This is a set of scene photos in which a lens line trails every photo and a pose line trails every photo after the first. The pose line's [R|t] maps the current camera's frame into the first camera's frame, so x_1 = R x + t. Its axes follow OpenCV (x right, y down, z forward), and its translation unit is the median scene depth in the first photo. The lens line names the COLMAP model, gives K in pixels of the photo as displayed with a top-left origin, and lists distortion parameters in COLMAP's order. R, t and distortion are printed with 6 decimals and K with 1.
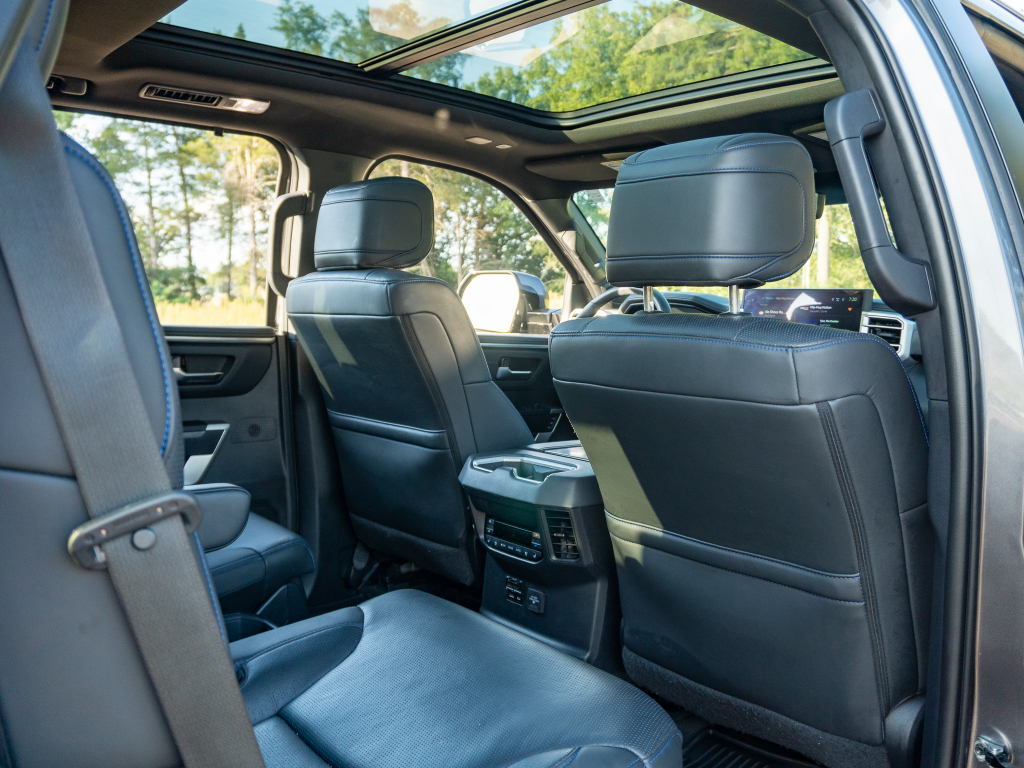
lens RADIAL K [[941.1, 0, 512.0], [0, 941.1, 384.0], [0, 0, 1]] dist [-0.019770, -0.007513]
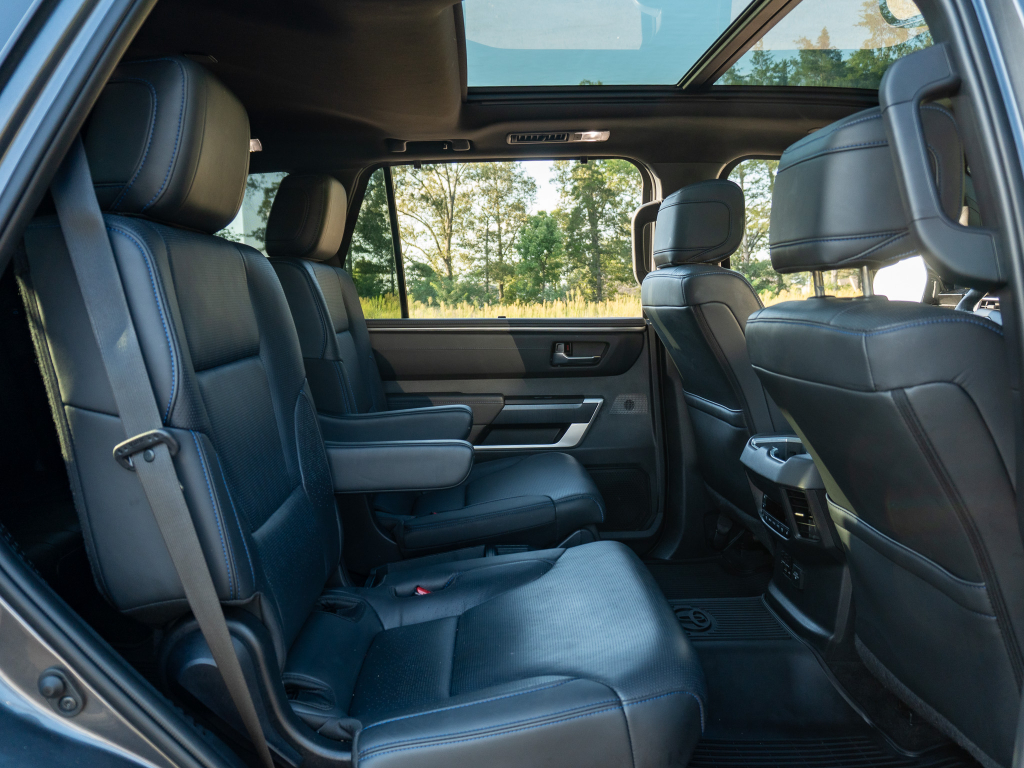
lens RADIAL K [[856.2, 0, 491.0], [0, 856.2, 384.8], [0, 0, 1]] dist [-0.028251, 0.006462]
pose [[0.781099, 0.020488, -0.624071, 0.321376], [-0.006698, 0.999679, 0.024437, -0.001827], [0.624371, -0.014908, 0.780986, 0.052914]]
